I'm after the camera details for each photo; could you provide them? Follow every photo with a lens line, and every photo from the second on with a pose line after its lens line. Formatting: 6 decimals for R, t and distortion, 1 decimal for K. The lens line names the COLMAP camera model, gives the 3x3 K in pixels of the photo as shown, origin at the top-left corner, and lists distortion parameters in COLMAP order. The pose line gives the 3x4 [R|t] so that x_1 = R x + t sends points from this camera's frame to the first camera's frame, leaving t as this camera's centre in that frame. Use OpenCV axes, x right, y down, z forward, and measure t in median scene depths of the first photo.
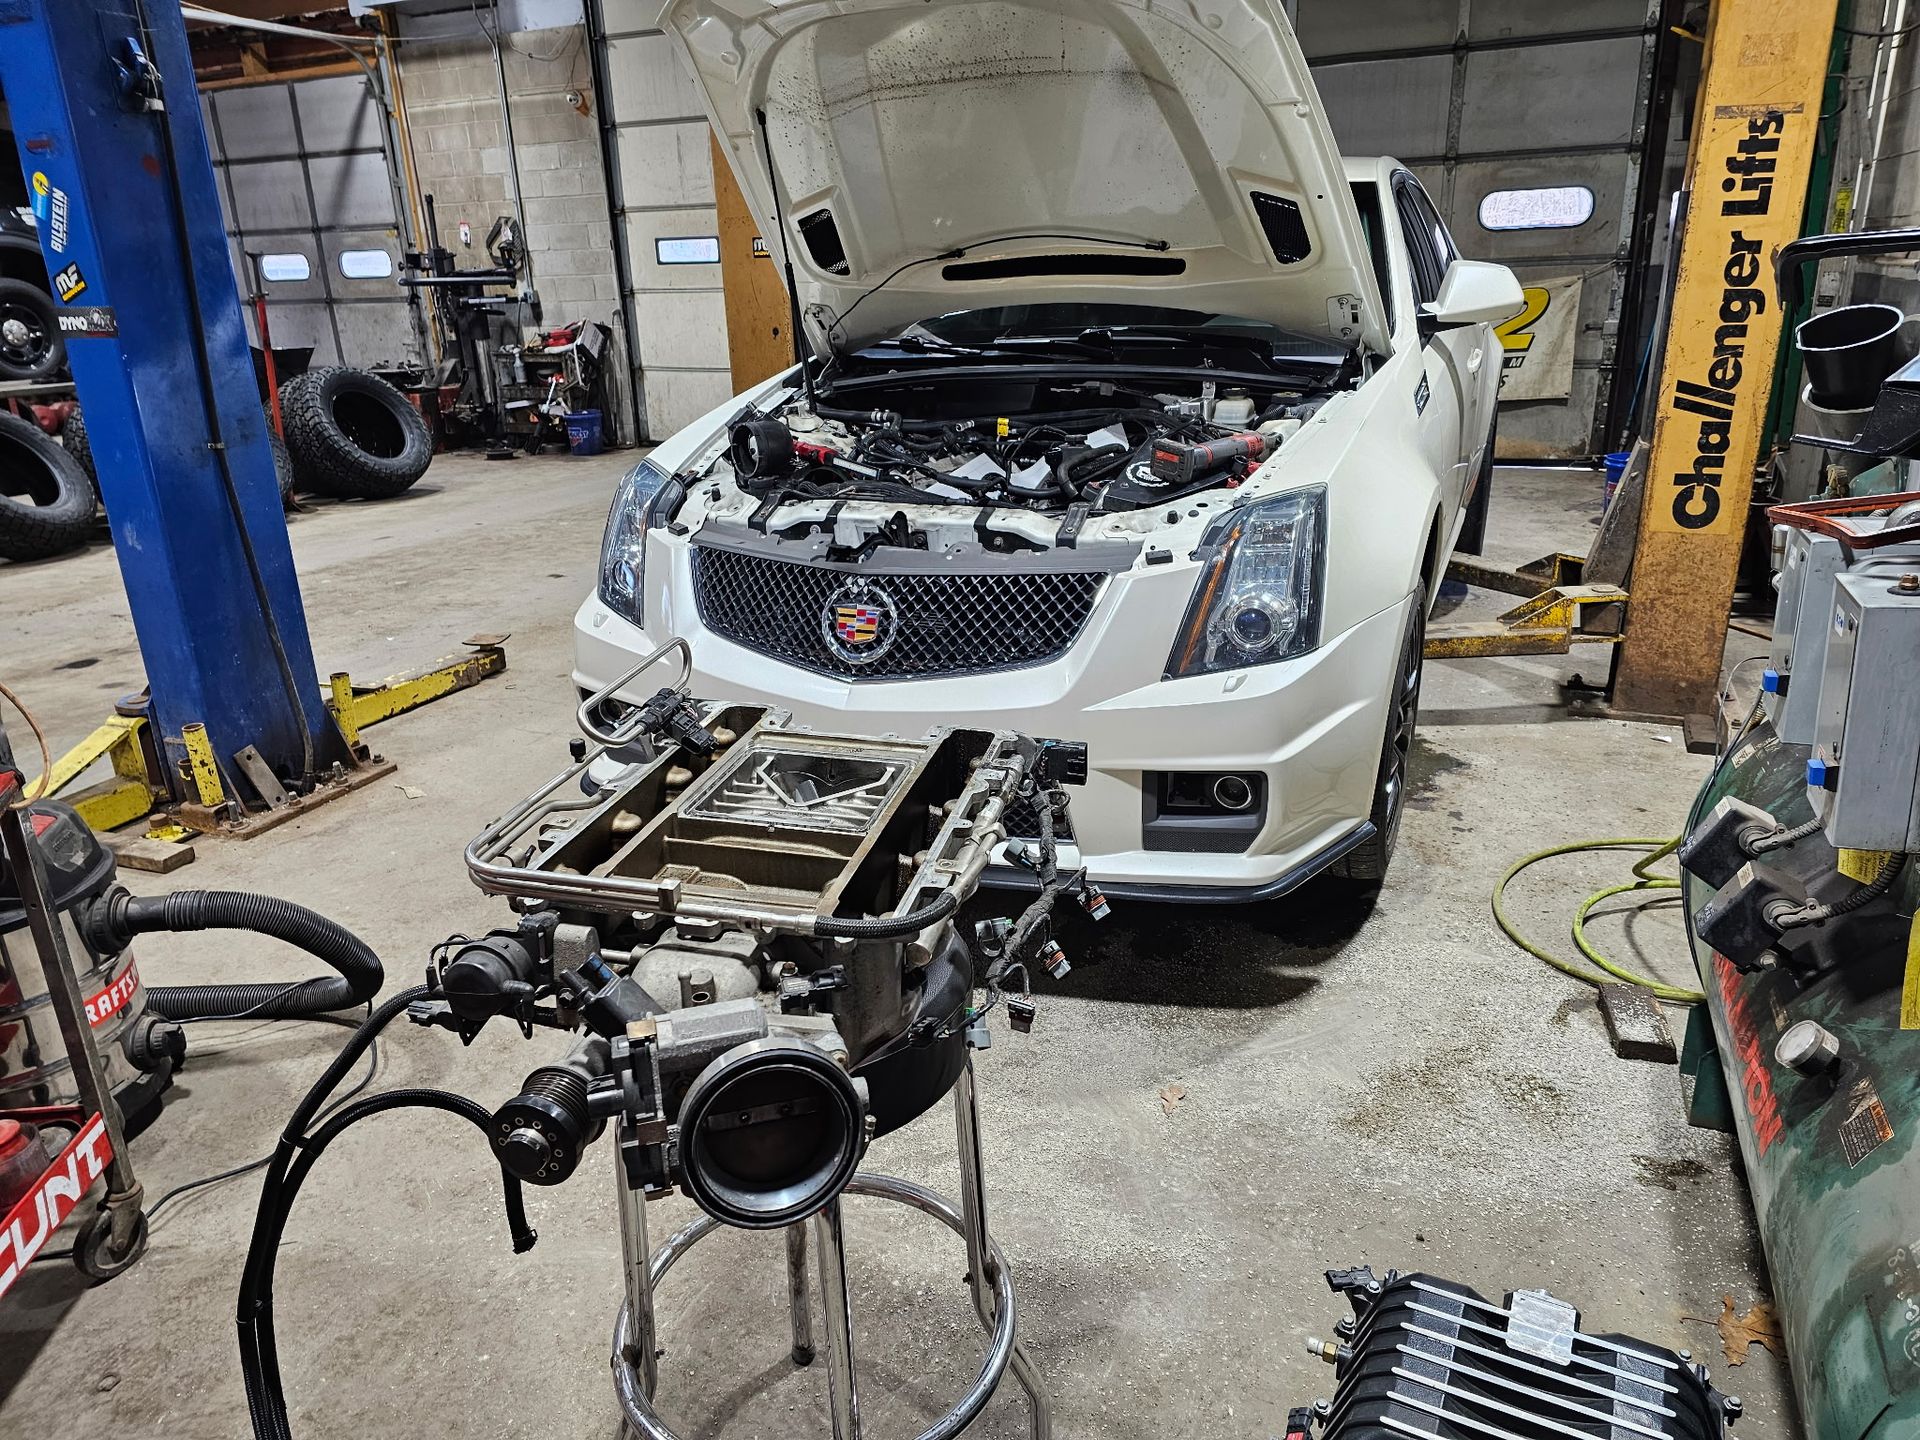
lens RADIAL K [[1274.3, 0, 952.5], [0, 1274.3, 716.2], [0, 0, 1]] dist [0.031245, -0.042744]
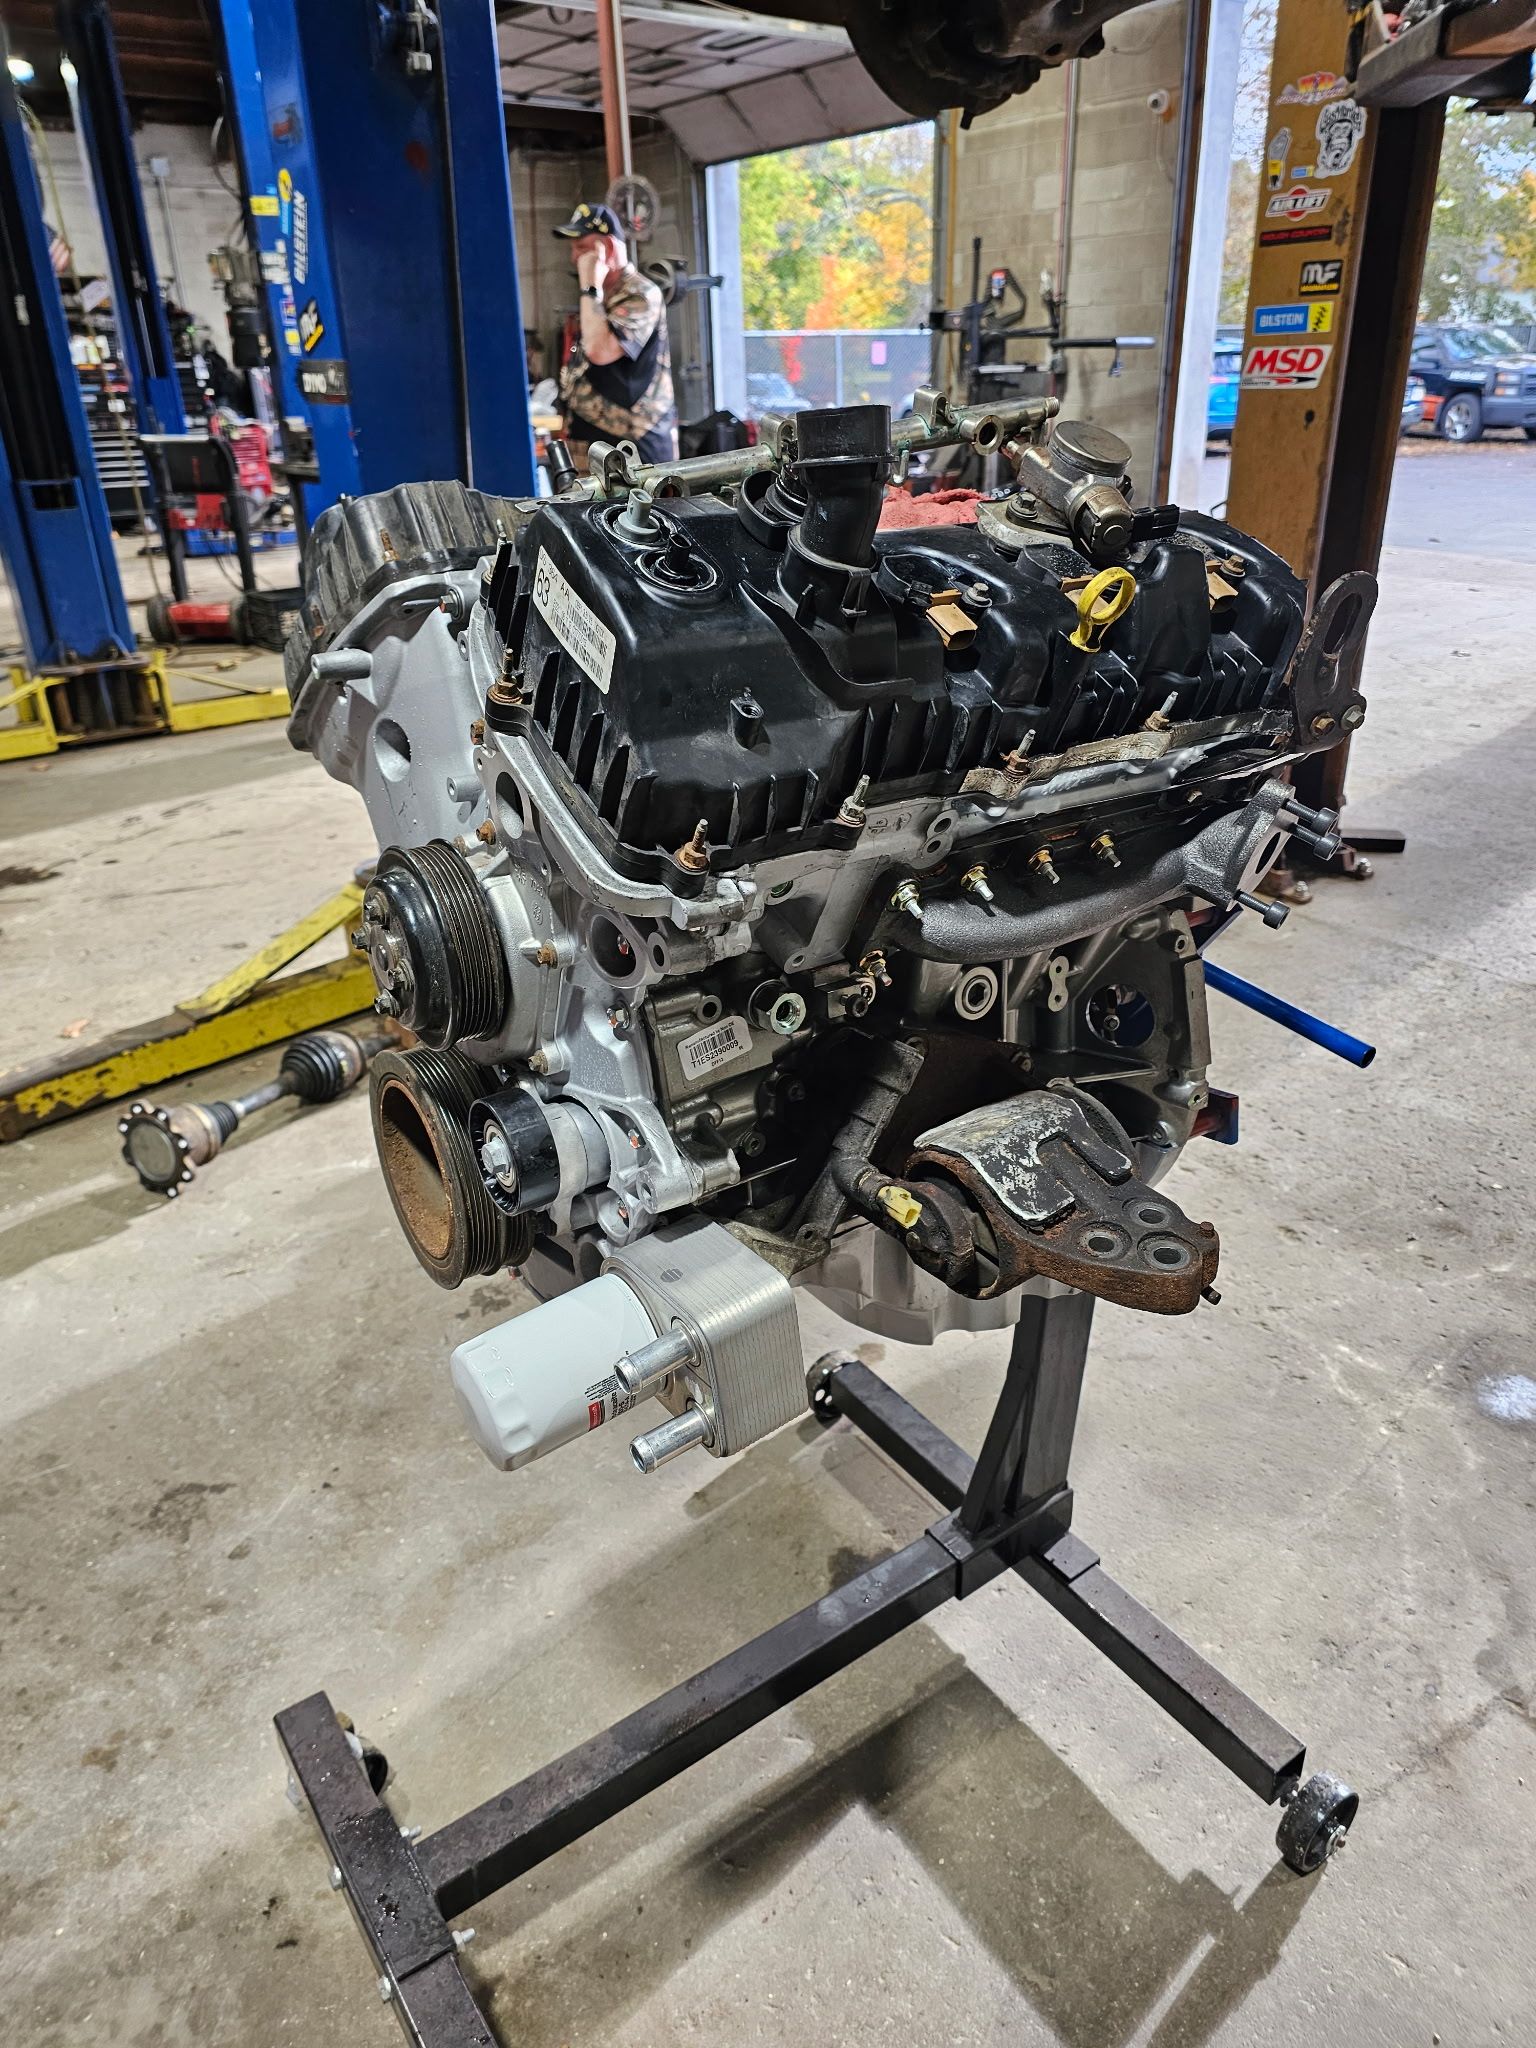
lens RADIAL K [[1441.6, 0, 768.0], [0, 1441.6, 1024.0], [0, 0, 1]] dist [0.036305, -0.035314]
pose [[0.877524, 0.211203, -0.430517, 0.002356], [-0.163332, 0.975744, 0.145760, -0.106013], [0.450860, -0.057591, 0.890735, 0.332760]]
